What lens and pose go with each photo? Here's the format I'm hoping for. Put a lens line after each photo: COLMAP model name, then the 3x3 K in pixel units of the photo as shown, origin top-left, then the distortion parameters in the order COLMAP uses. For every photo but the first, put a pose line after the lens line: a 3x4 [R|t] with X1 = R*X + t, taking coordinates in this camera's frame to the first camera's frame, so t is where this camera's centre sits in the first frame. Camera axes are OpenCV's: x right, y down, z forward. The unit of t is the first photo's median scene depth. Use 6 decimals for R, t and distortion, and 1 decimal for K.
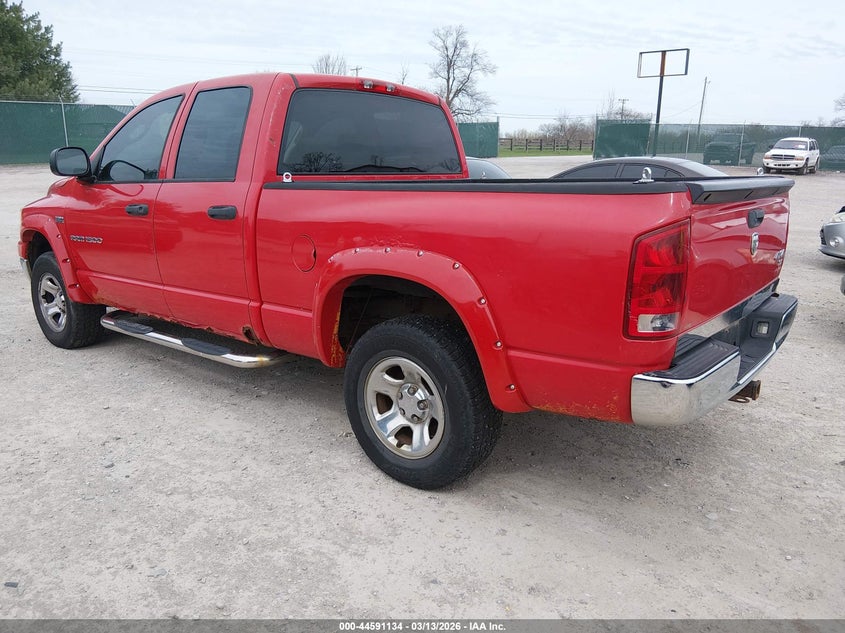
lens RADIAL K [[677.9, 0, 422.5], [0, 677.9, 316.5], [0, 0, 1]] dist [0.002347, -0.002896]
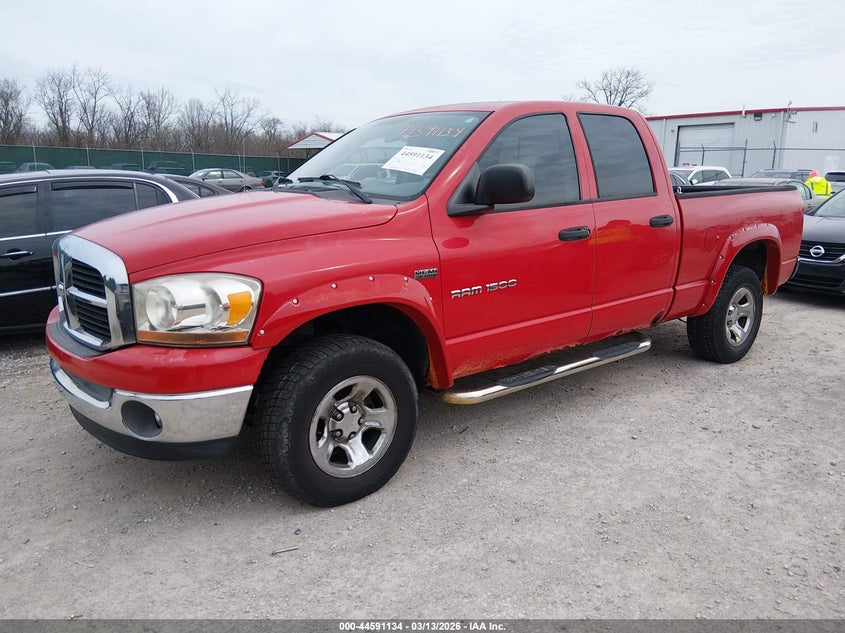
lens RADIAL K [[677.9, 0, 422.5], [0, 677.9, 316.5], [0, 0, 1]] dist [0.002347, -0.002896]
pose [[0.132416, -0.185664, 0.973650, -1.558513], [0.185766, 0.969543, 0.159616, -0.265883], [-0.973631, 0.159735, 0.162873, 1.228754]]
